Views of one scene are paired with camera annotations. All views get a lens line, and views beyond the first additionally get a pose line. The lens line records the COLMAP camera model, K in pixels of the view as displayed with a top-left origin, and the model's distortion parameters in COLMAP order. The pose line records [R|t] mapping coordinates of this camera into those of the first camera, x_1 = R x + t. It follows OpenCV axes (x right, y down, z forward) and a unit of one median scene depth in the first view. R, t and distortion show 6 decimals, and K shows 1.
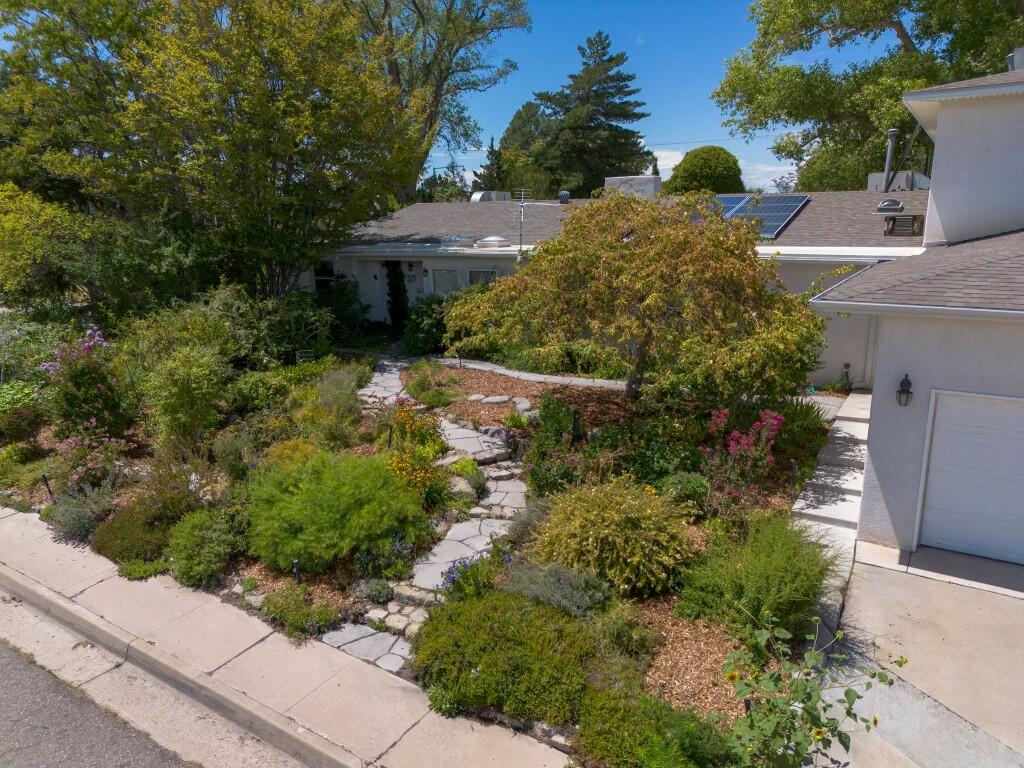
lens RADIAL K [[724.0, 0, 508.1], [0, 724.0, 382.7], [0, 0, 1]] dist [0.061683, -0.060393]
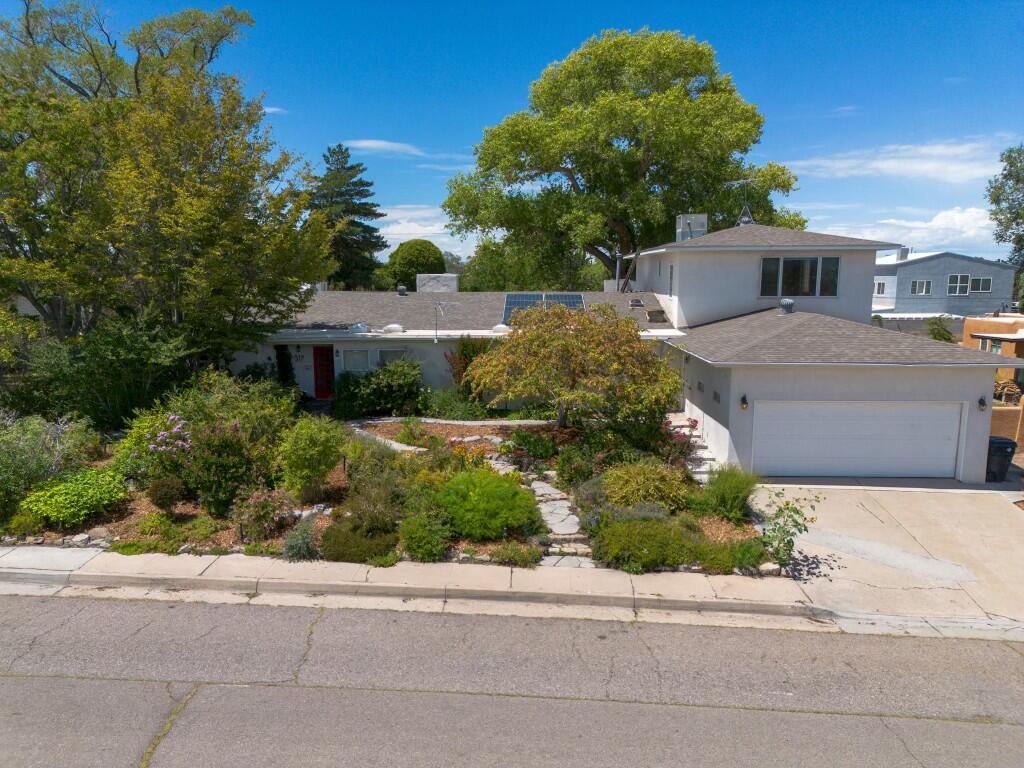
lens RADIAL K [[724.0, 0, 509.3], [0, 724.0, 382.9], [0, 0, 1]] dist [0.061683, -0.060393]
pose [[0.863365, -0.062934, 0.500641, -0.911492], [0.105976, 0.992677, -0.057972, 0.004408], [-0.493326, 0.103107, 0.863712, -0.412505]]
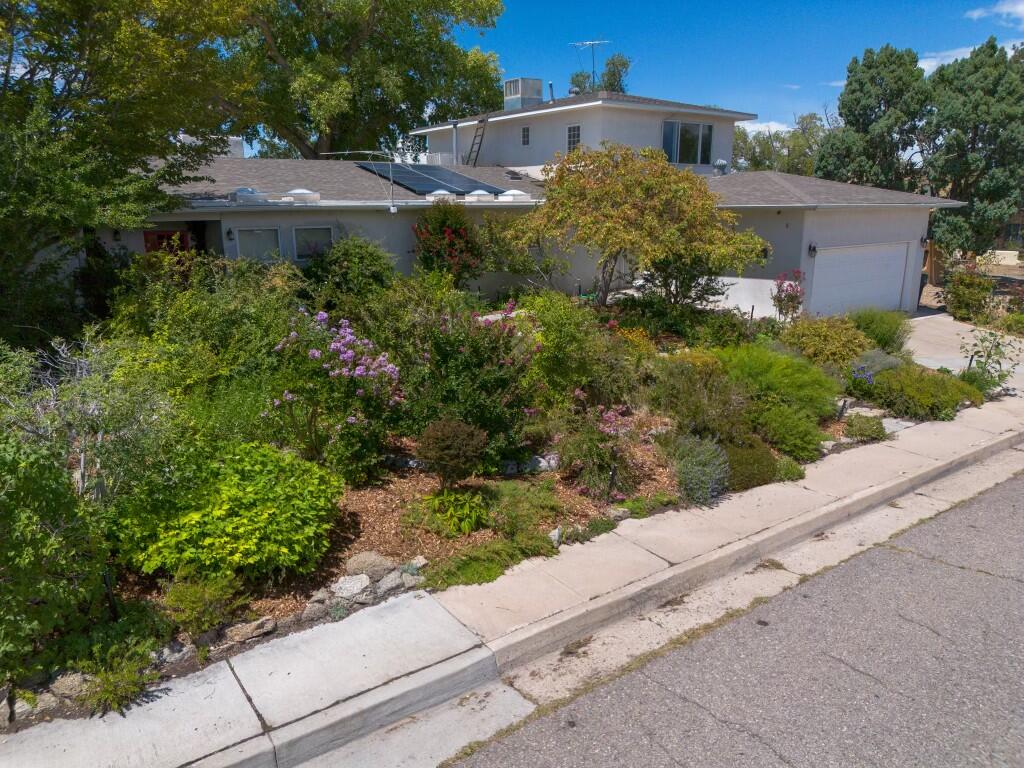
lens RADIAL K [[724.0, 0, 512.2], [0, 724.0, 381.0], [0, 0, 1]] dist [0.061683, -0.060393]
pose [[0.344166, -0.210868, 0.914923, -1.401629], [0.216568, 0.966006, 0.141175, -0.088840], [-0.913591, 0.149555, 0.378134, 0.859626]]
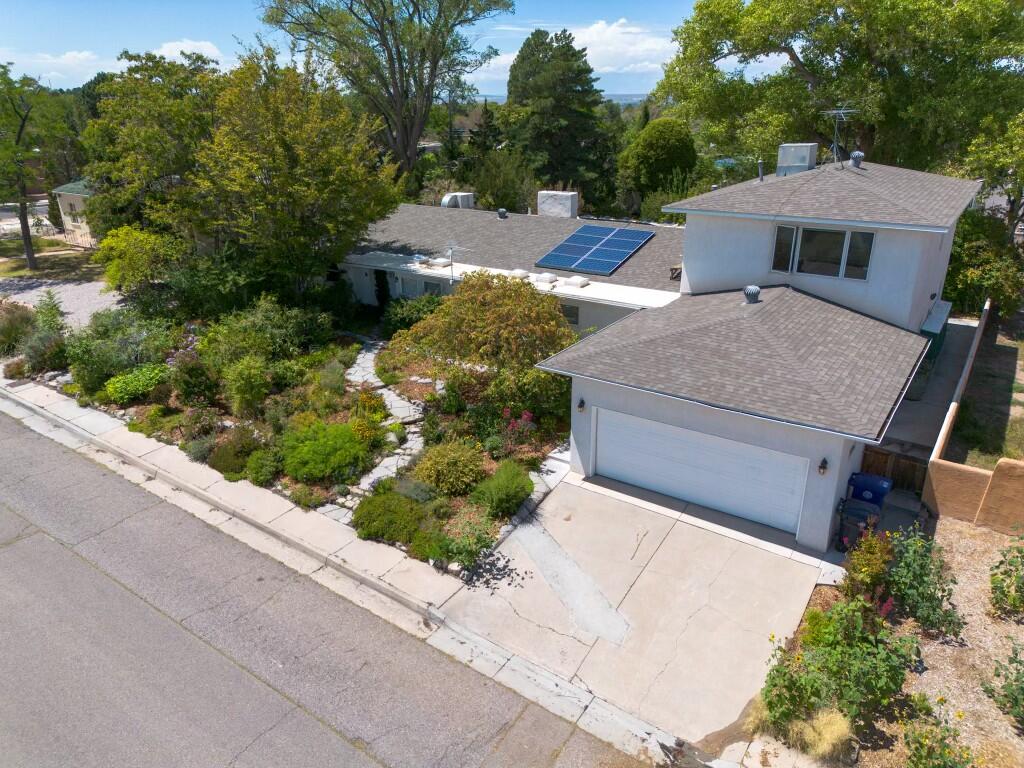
lens RADIAL K [[724.0, 0, 507.5], [0, 724.0, 382.3], [0, 0, 1]] dist [0.061683, -0.060393]
pose [[0.998907, 0.017904, -0.043167, 0.337886], [-0.011622, 0.989855, 0.141606, -0.292546], [0.045265, -0.140949, 0.988982, -0.913357]]
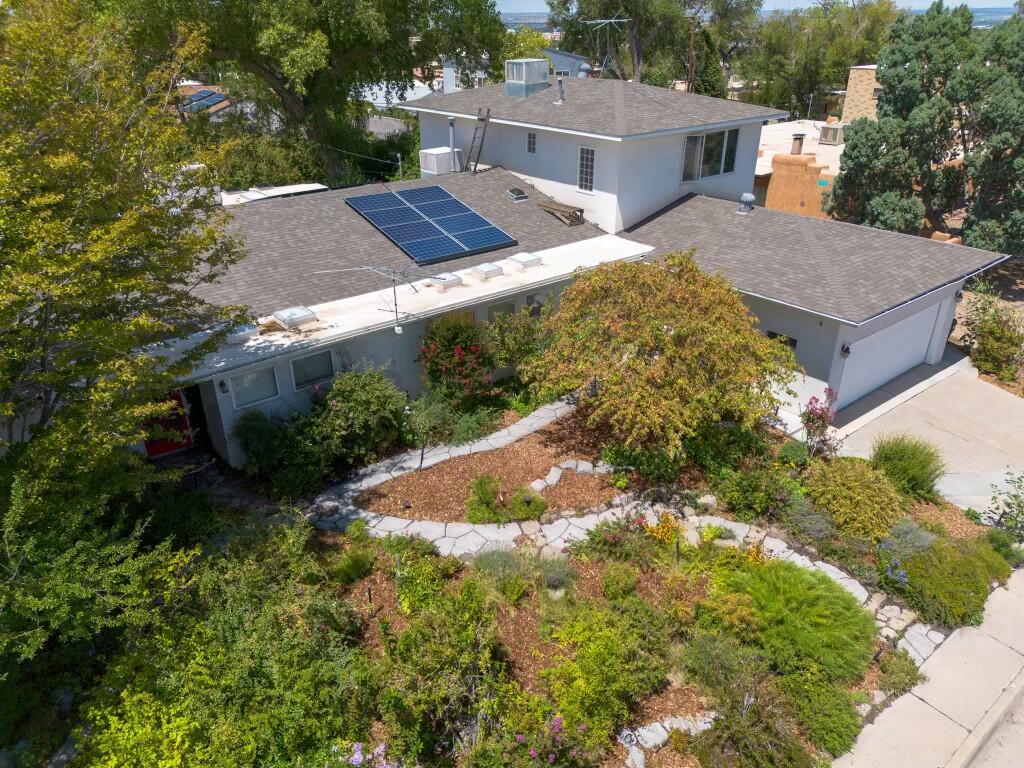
lens RADIAL K [[724.0, 0, 513.3], [0, 724.0, 383.0], [0, 0, 1]] dist [0.061683, -0.060393]
pose [[0.323029, -0.412337, 0.851839, -1.165958], [0.216222, 0.908443, 0.357742, -0.649503], [-0.921358, 0.068625, 0.382609, 0.881089]]
